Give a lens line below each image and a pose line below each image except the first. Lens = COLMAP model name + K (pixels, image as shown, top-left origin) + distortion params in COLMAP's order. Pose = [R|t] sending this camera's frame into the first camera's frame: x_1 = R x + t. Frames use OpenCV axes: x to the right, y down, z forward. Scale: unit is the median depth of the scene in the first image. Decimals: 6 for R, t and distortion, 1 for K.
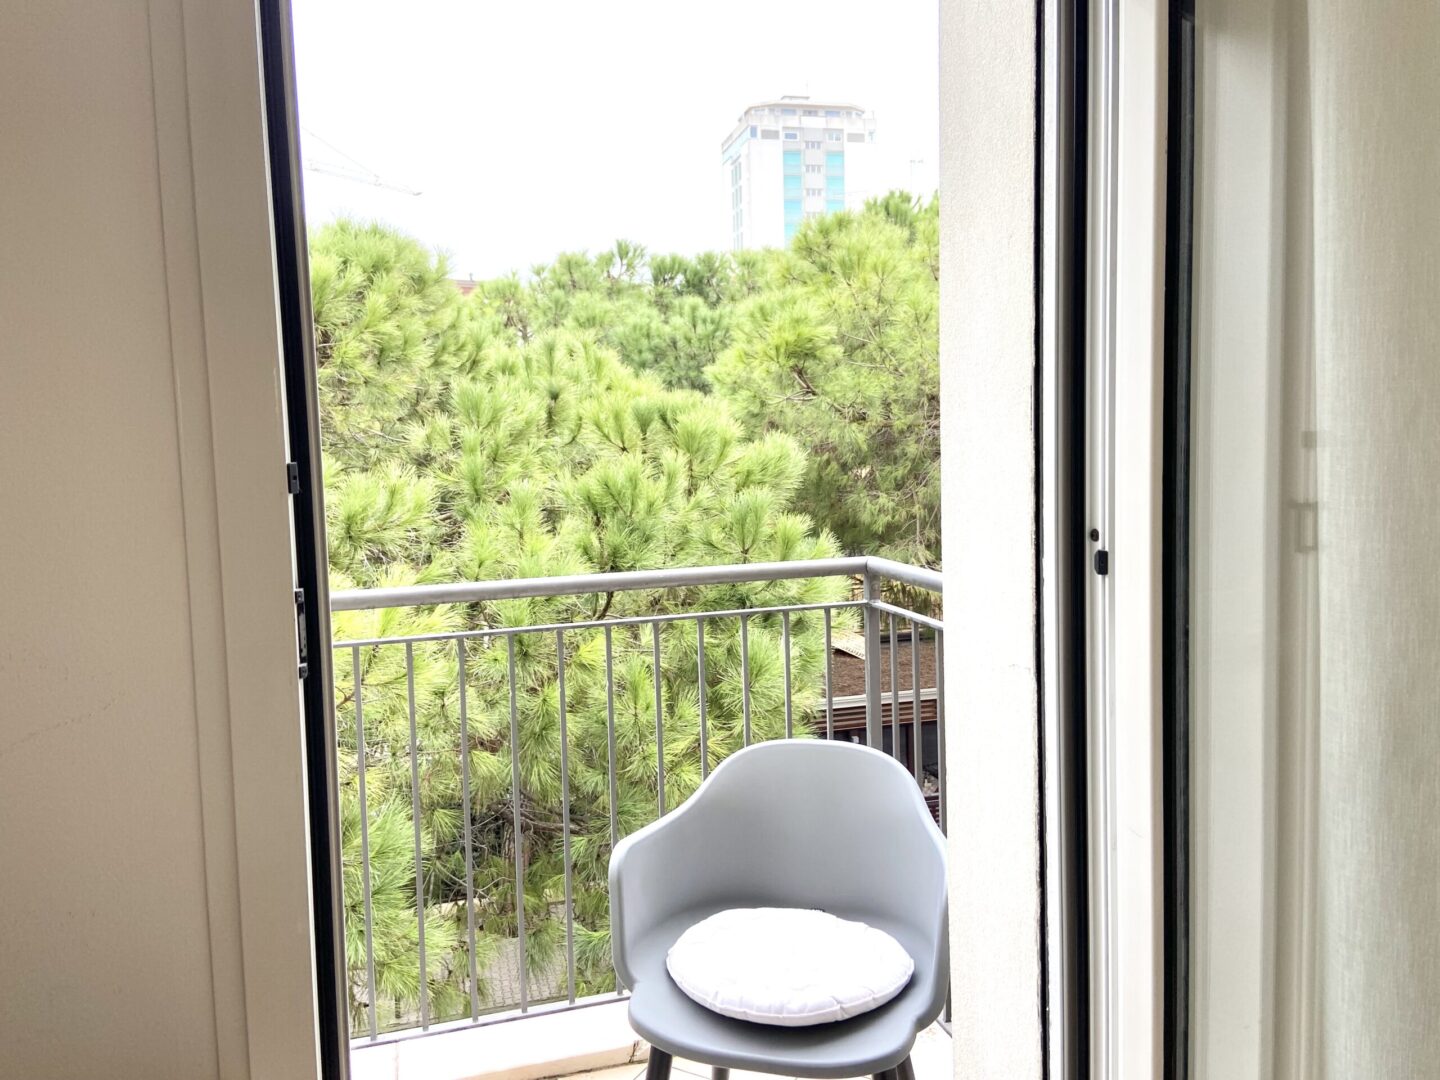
lens RADIAL K [[1091.2, 0, 720.0], [0, 1091.2, 540.0], [0, 0, 1]] dist [0.106291, -0.107717]
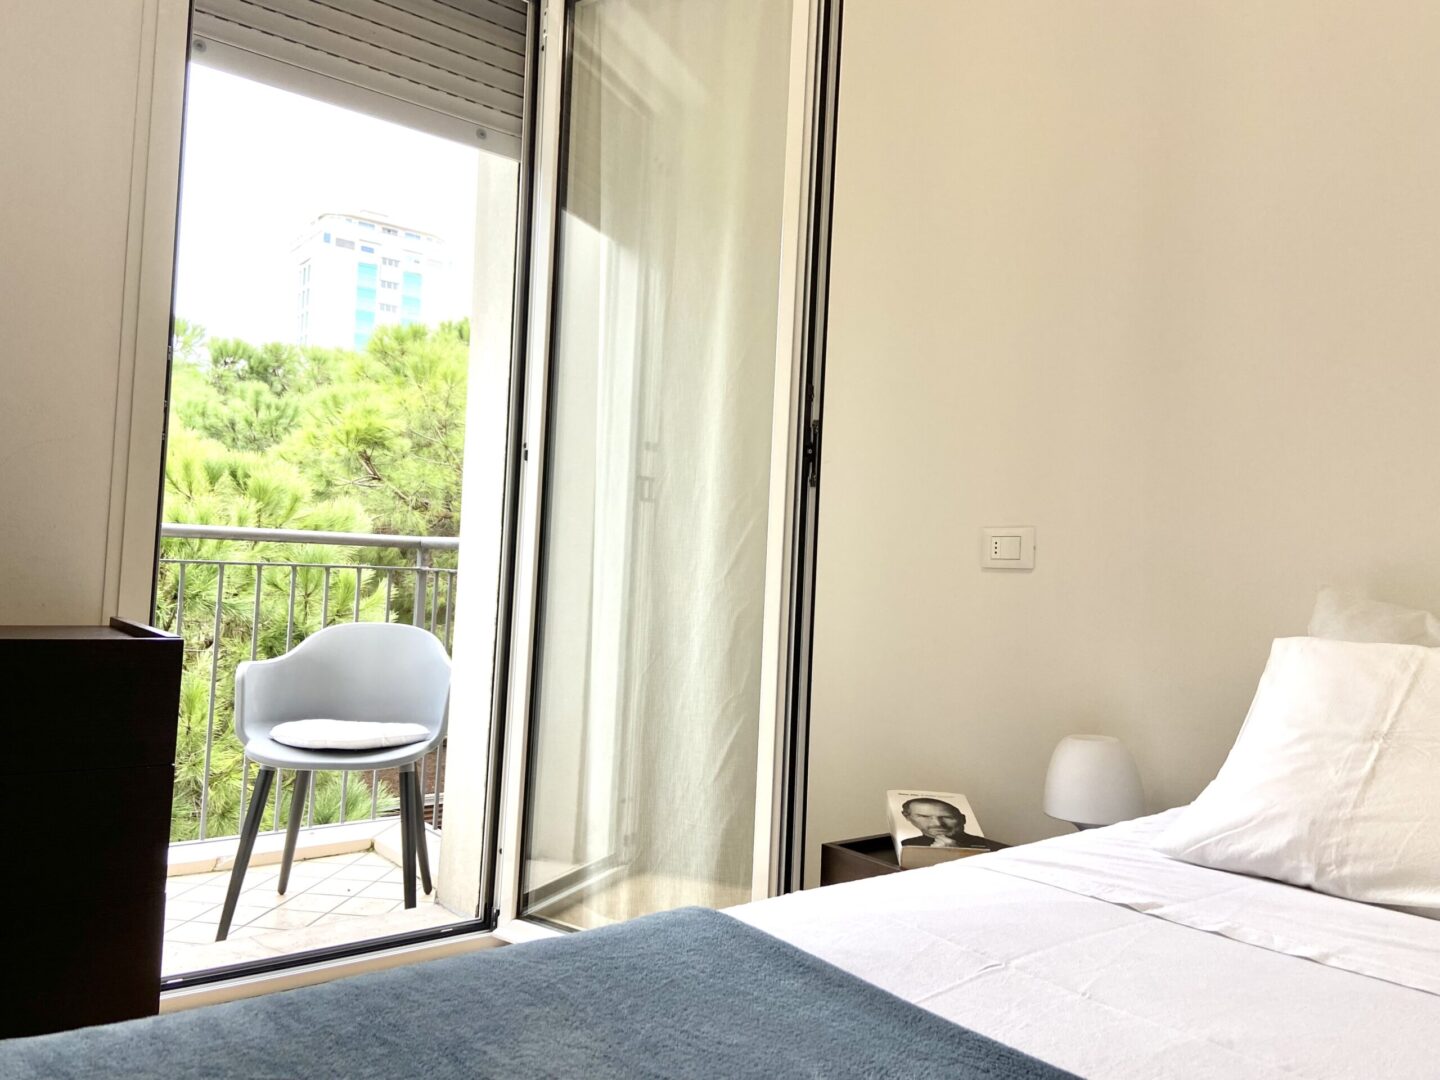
lens RADIAL K [[1091.2, 0, 720.0], [0, 1091.2, 540.0], [0, 0, 1]] dist [0.106291, -0.107717]
pose [[0.920745, 0.085860, 0.380601, -0.013582], [-0.041228, 0.991435, -0.123920, 0.044614], [-0.387981, 0.098407, 0.916399, -0.120059]]
